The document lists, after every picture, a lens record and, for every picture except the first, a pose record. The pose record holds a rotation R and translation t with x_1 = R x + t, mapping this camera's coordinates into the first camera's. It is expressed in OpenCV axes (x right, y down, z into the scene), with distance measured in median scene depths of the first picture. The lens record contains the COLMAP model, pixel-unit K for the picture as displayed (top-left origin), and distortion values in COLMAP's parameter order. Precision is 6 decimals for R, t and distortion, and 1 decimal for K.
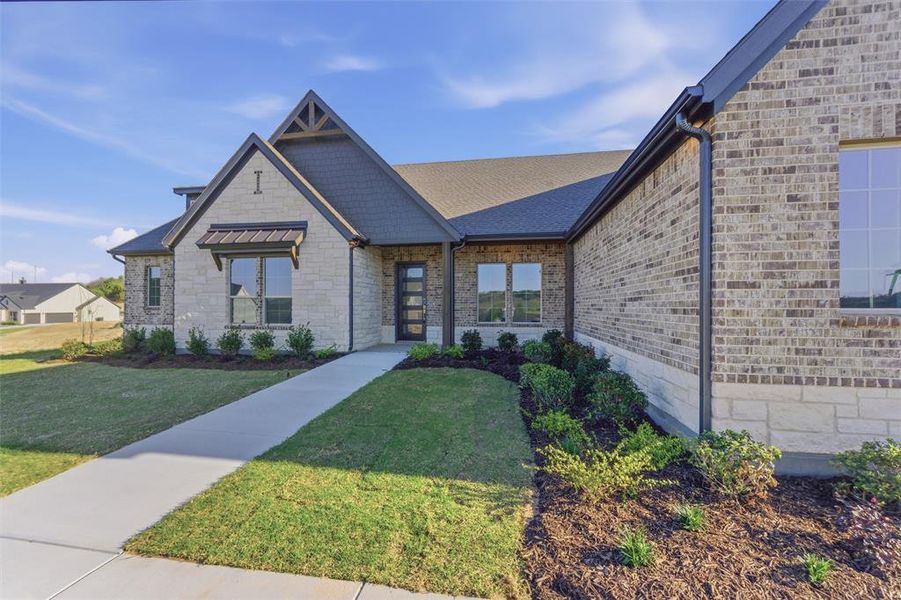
lens RADIAL K [[369.0, 0, 449.1], [0, 369.0, 305.1], [0, 0, 1]] dist [-0.006032, 0.001933]
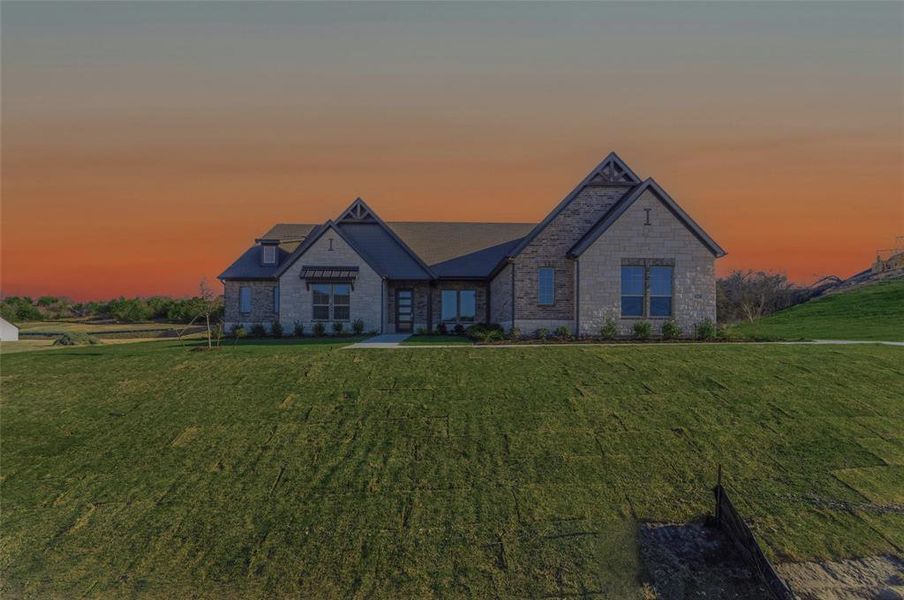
lens RADIAL K [[370.2, 0, 448.1], [0, 370.2, 330.6], [0, 0, 1]] dist [-0.006032, 0.001933]
pose [[0.984368, 0.002755, 0.176100, -0.249317], [-0.003336, 0.999990, 0.003000, 0.098246], [-0.176090, -0.003540, 0.984368, -0.963961]]
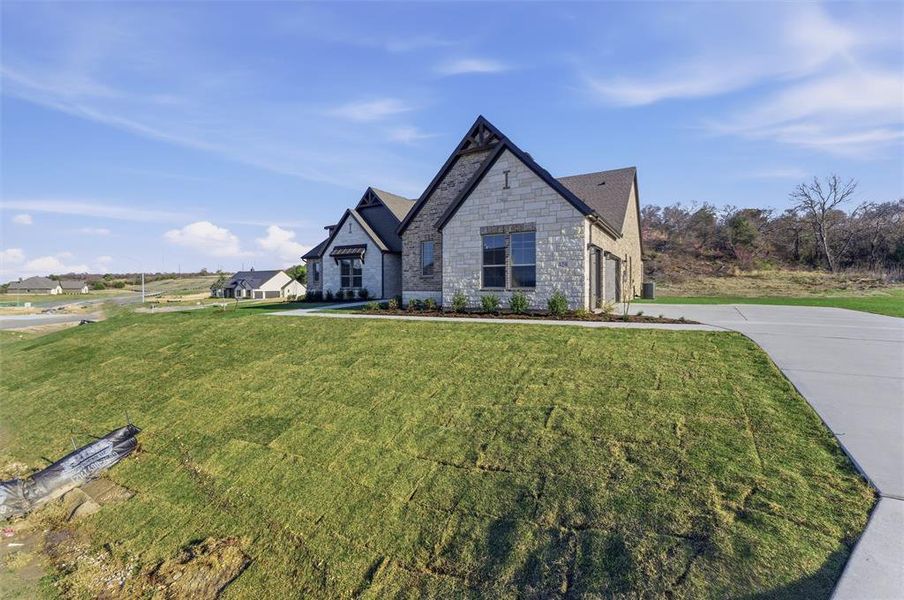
lens RADIAL K [[370.2, 0, 448.9], [0, 370.2, 291.3], [0, 0, 1]] dist [-0.006032, 0.001933]
pose [[0.934905, 0.004055, -0.354876, 0.906848], [0.000043, 0.999933, 0.011538, 0.046916], [0.354899, -0.010803, 0.934842, -0.993684]]
